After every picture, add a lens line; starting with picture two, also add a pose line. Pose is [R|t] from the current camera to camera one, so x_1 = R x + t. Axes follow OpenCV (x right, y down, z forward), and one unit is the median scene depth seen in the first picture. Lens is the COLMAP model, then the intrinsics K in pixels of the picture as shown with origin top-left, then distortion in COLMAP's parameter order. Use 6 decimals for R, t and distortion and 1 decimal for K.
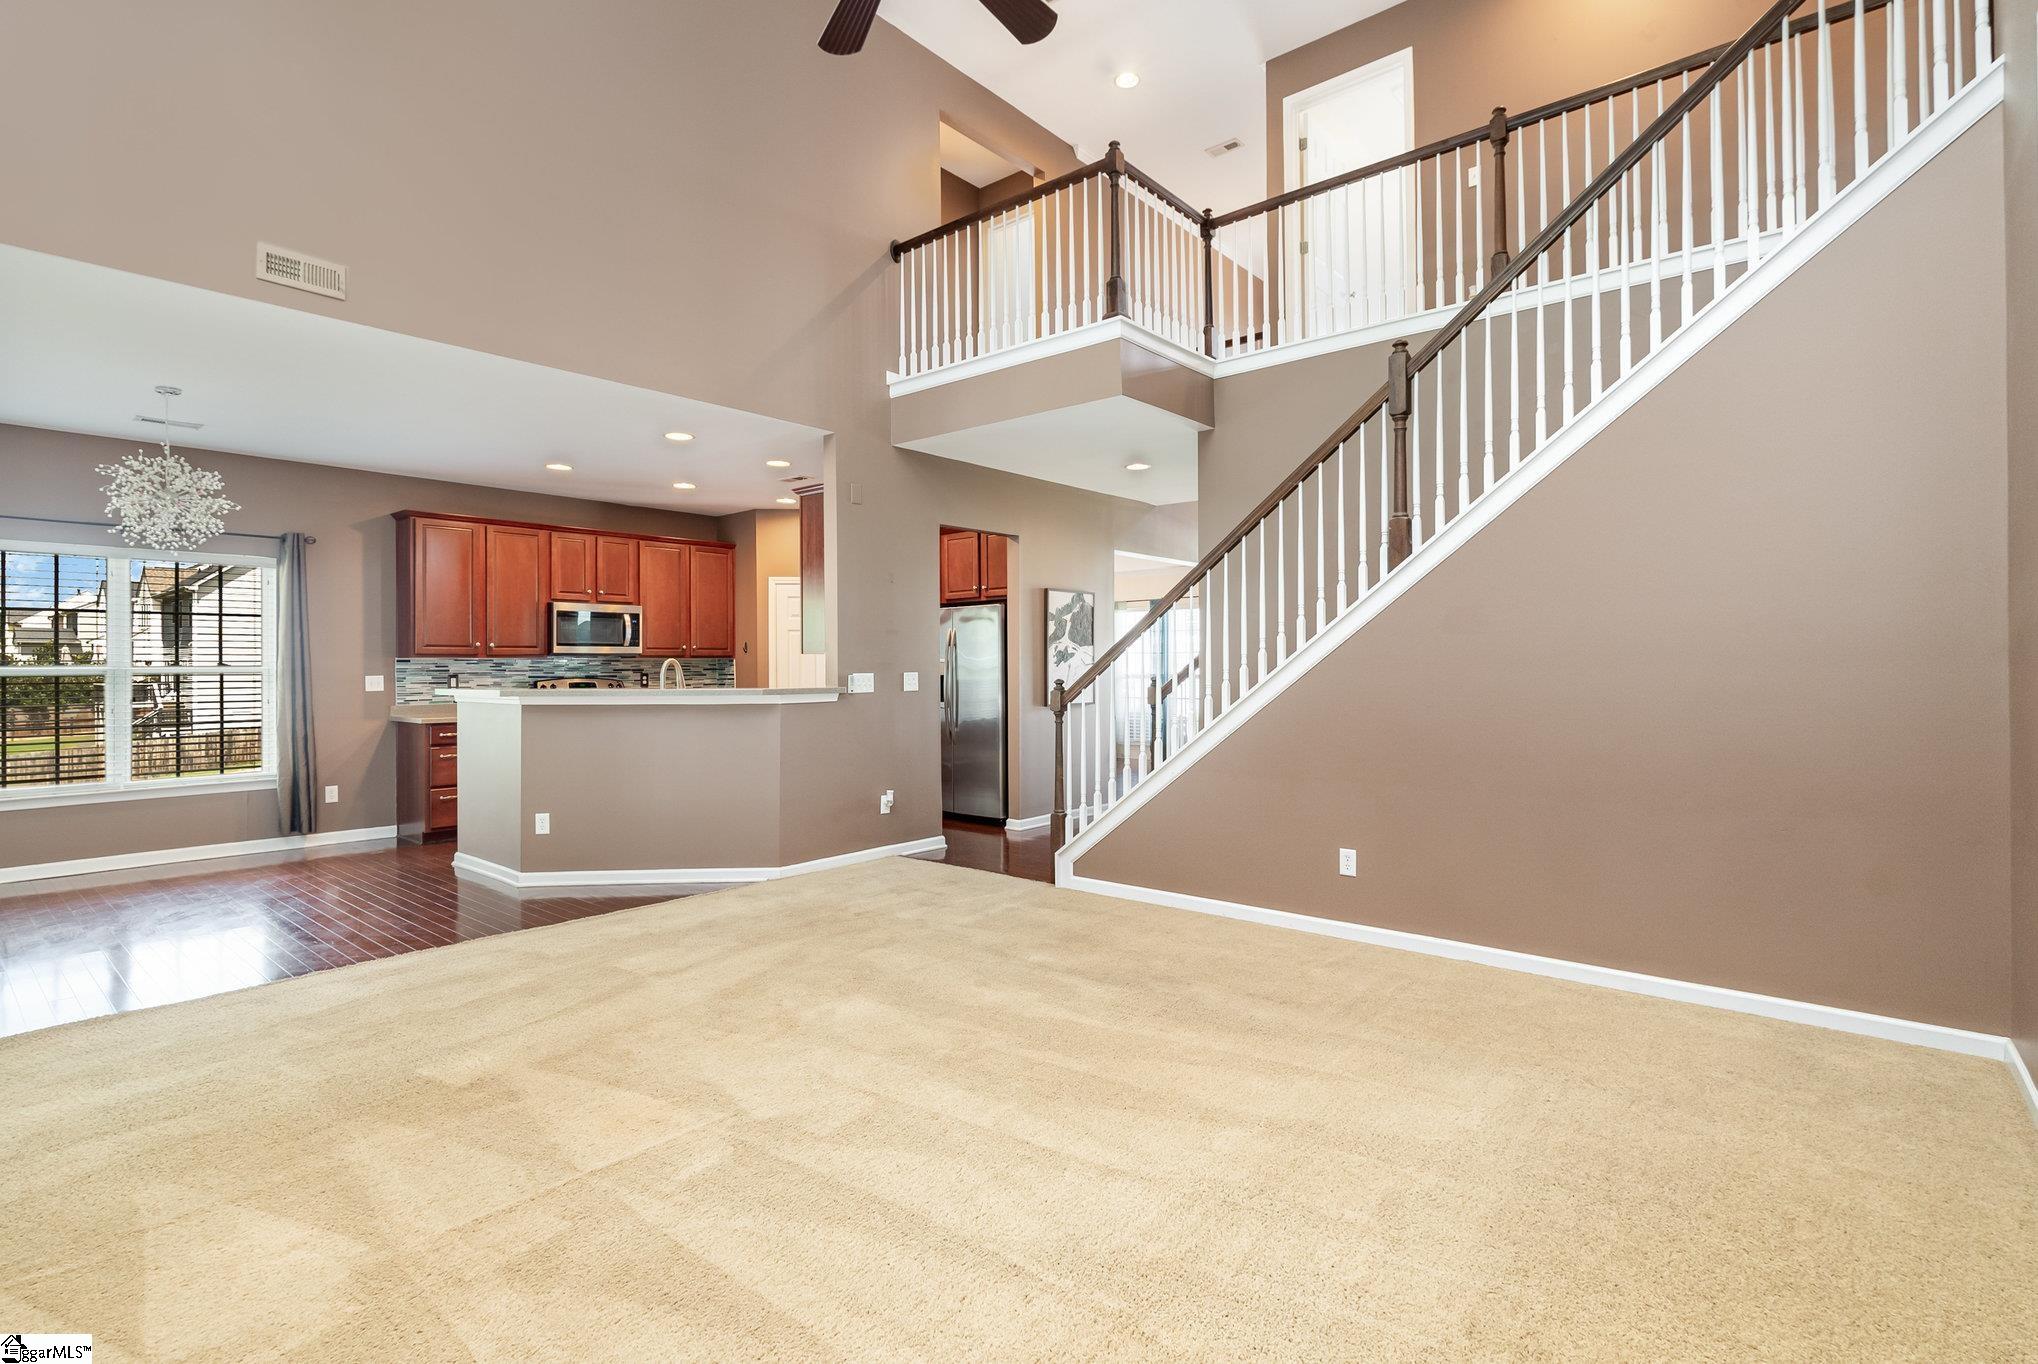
lens RADIAL K [[950.9, 0, 1018.3], [0, 950.9, 657.8], [0, 0, 1]] dist [-0.000087, 0.001326]
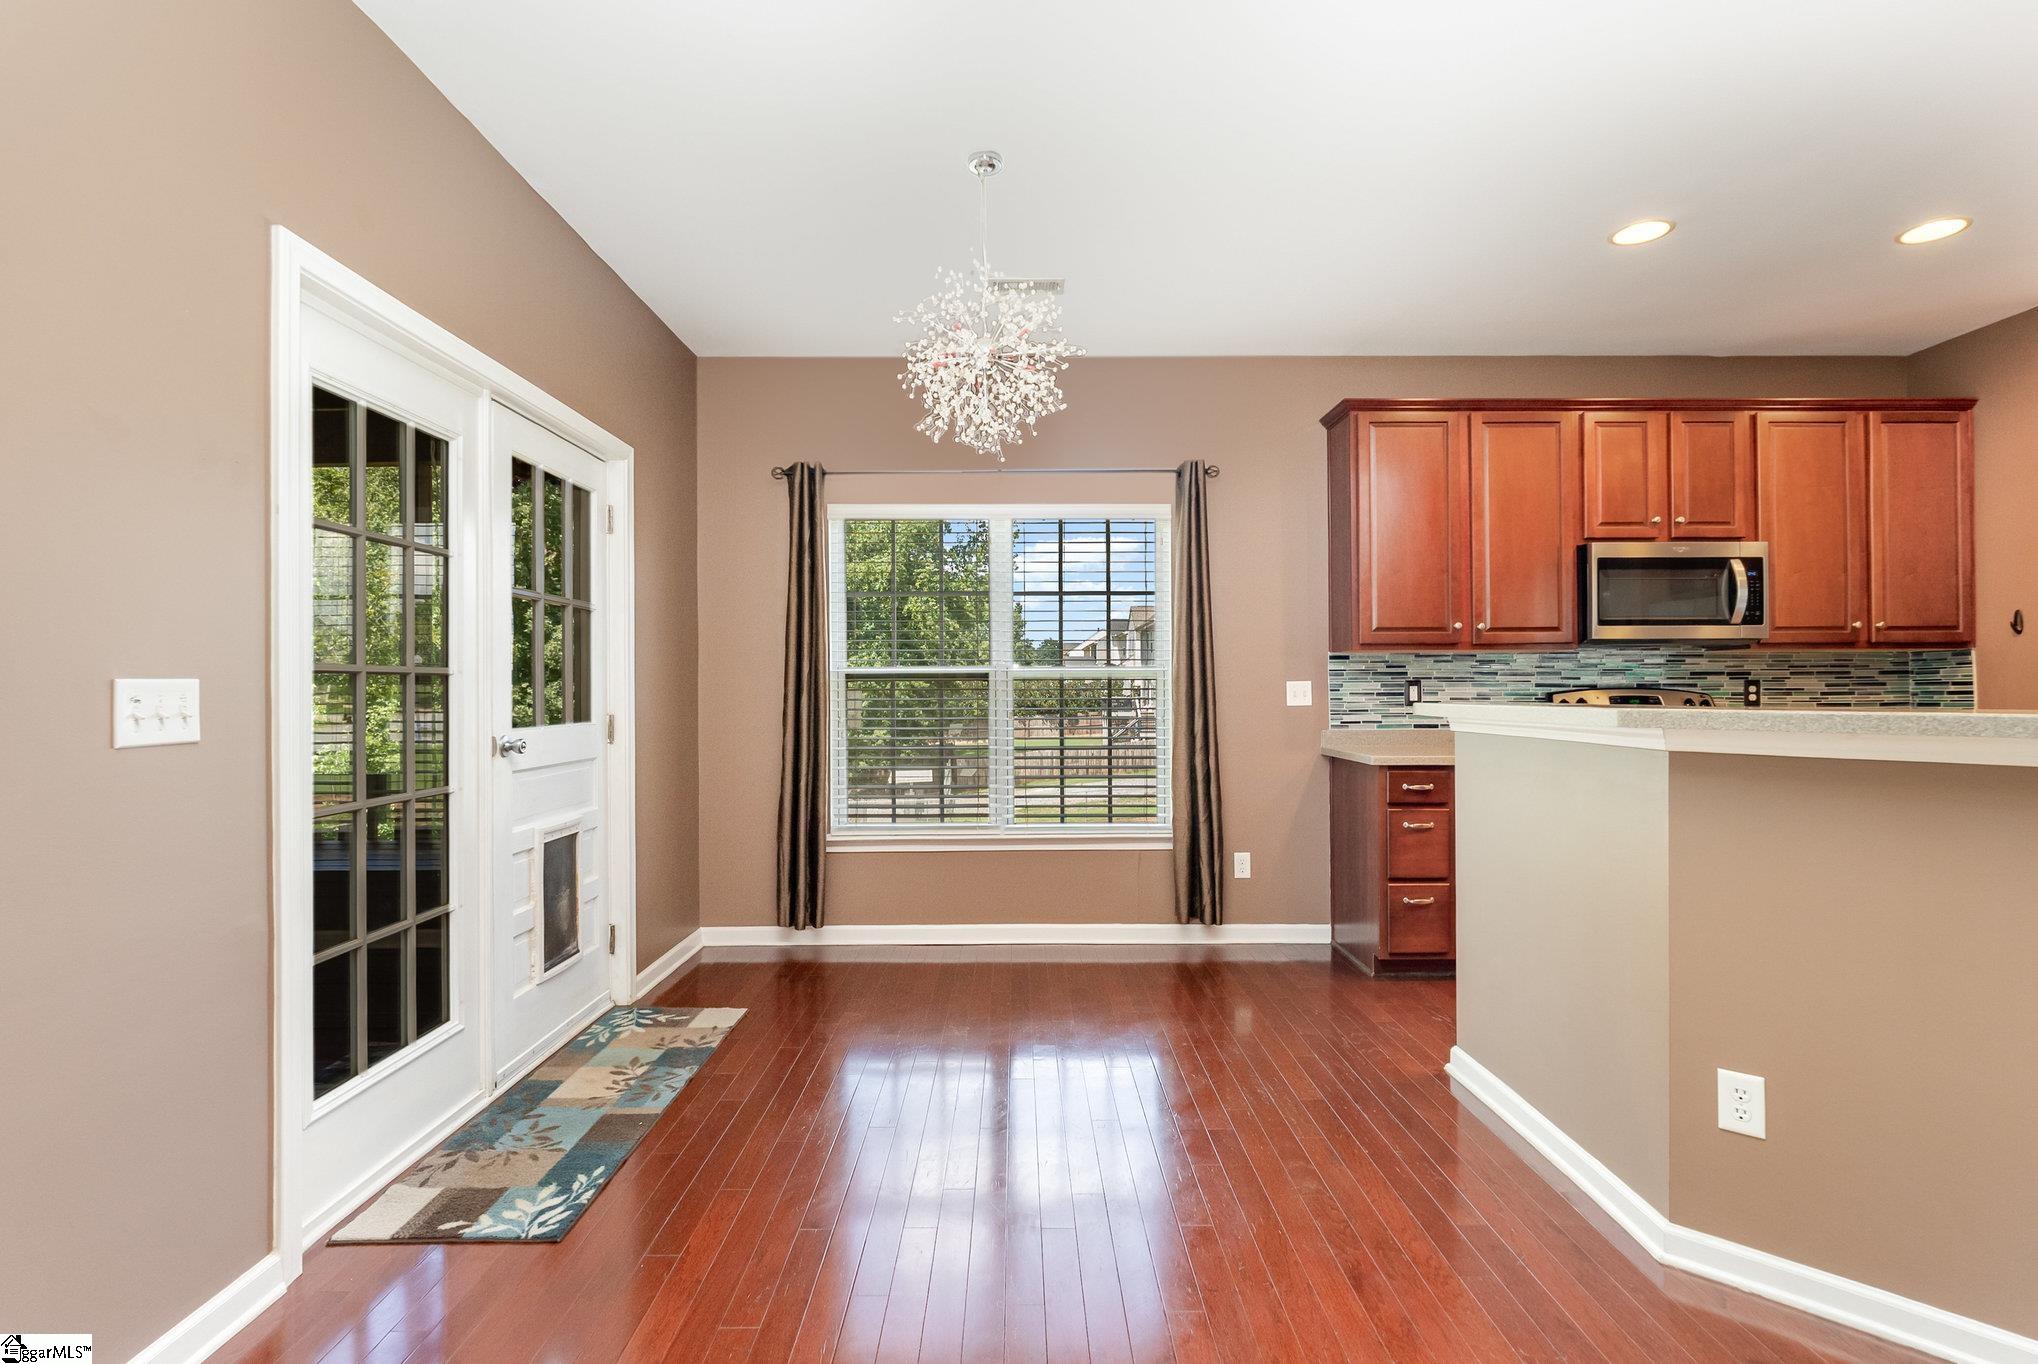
lens RADIAL K [[950.9, 0, 1019.0], [0, 950.9, 685.0], [0, 0, 1]] dist [-0.000087, 0.001326]
pose [[0.643940, -0.000236, -0.765076, -0.311863], [0.006817, 0.999962, 0.005428, 0.016554], [0.765045, -0.008711, 0.643918, 0.449073]]
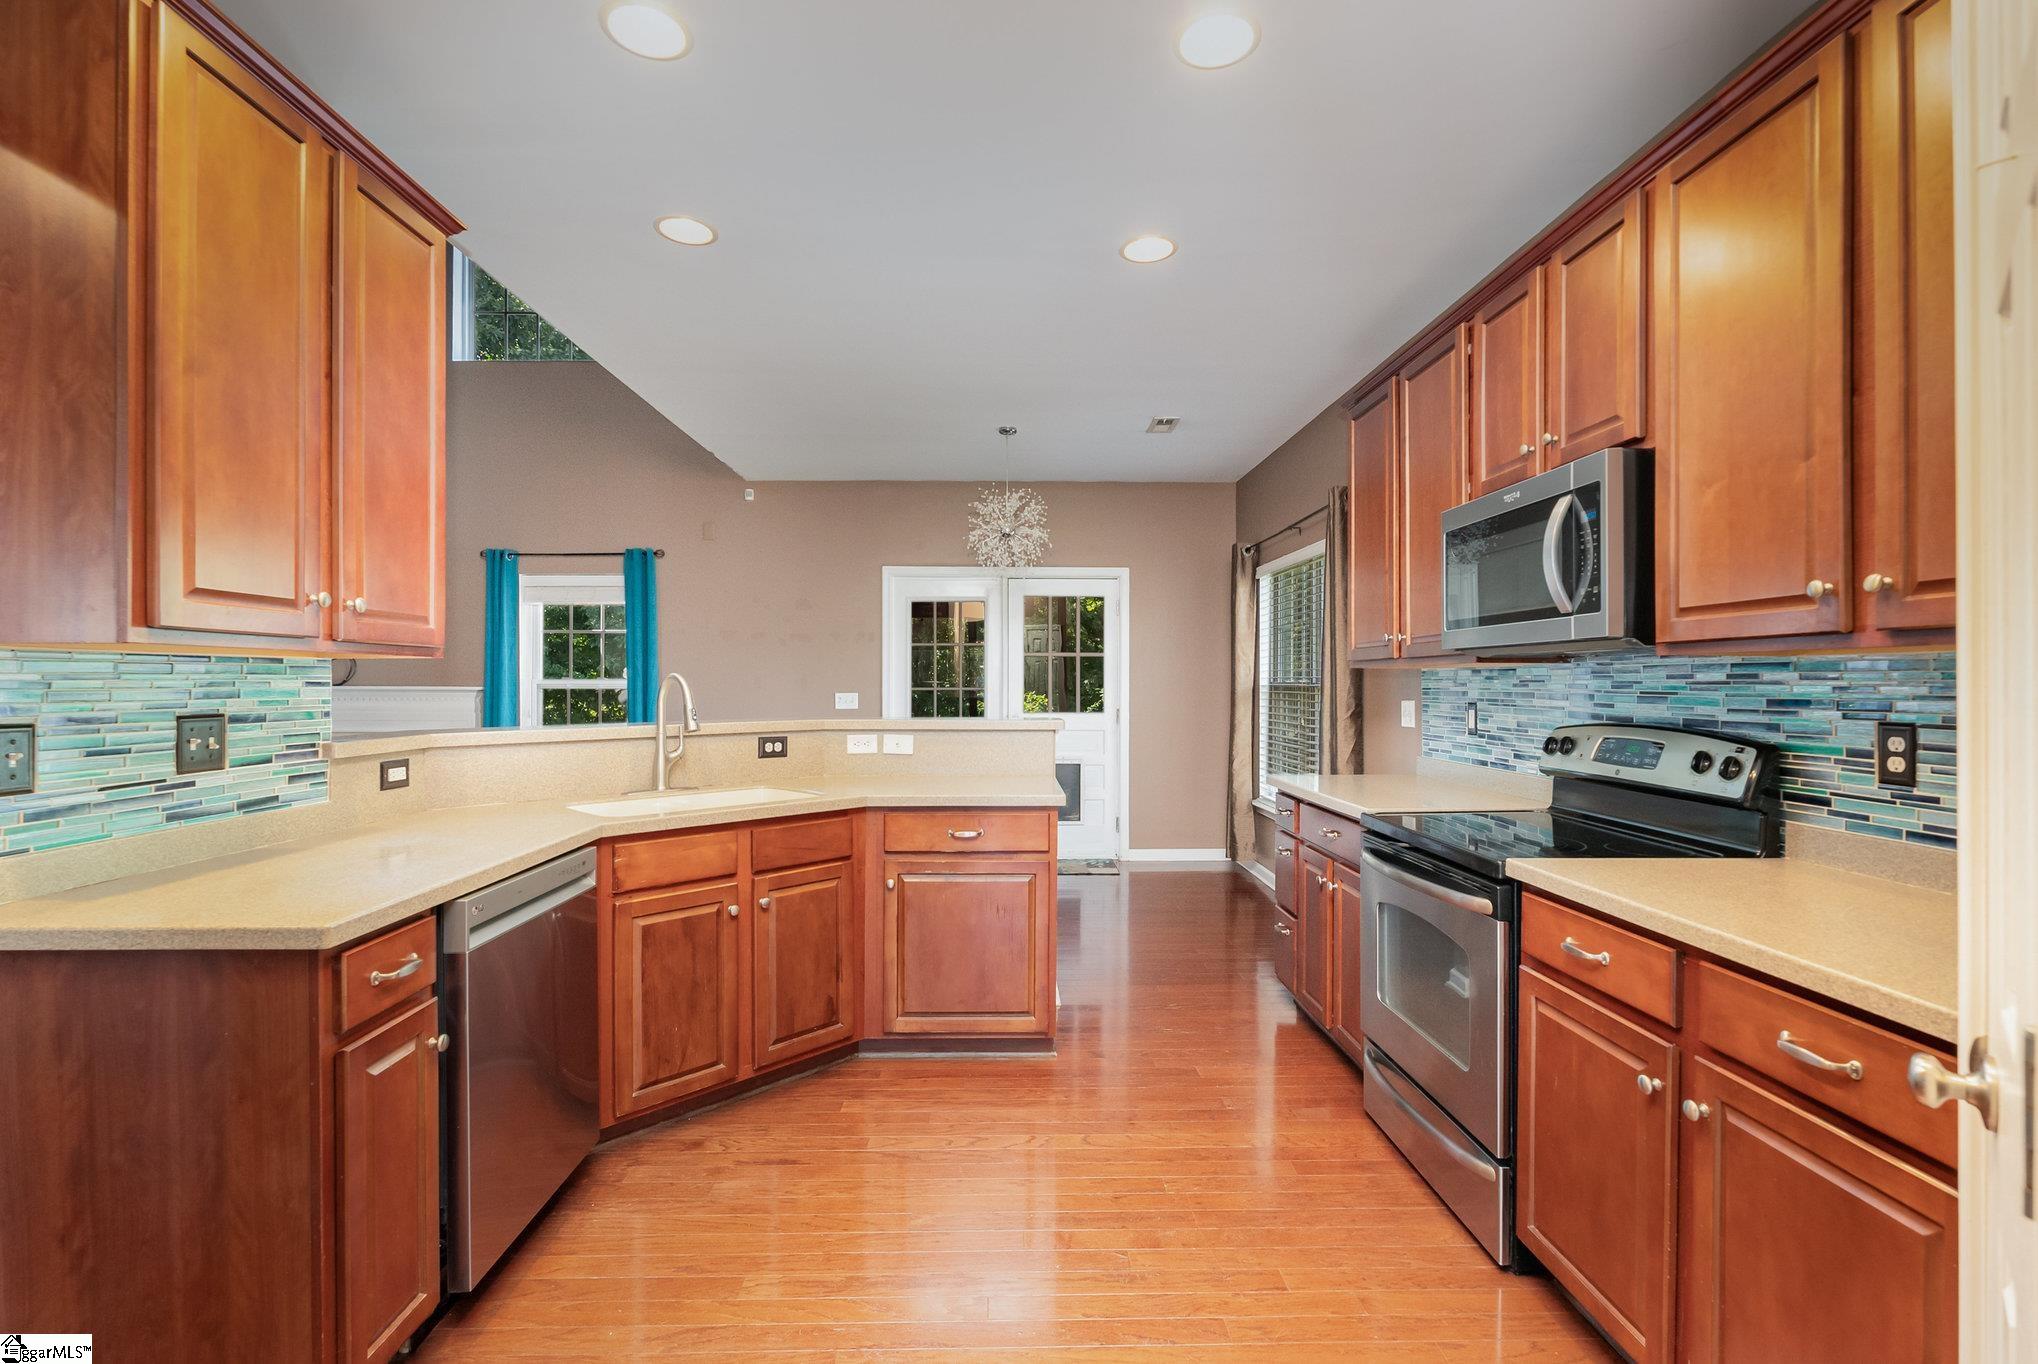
lens RADIAL K [[950.9, 0, 1003.3], [0, 950.9, 679.4], [0, 0, 1]] dist [-0.000087, 0.001326]
pose [[-0.767560, -0.001818, -0.640974, -0.129824], [0.003380, 0.999971, -0.006884, 0.009355], [0.640968, -0.007450, -0.767532, 1.259228]]
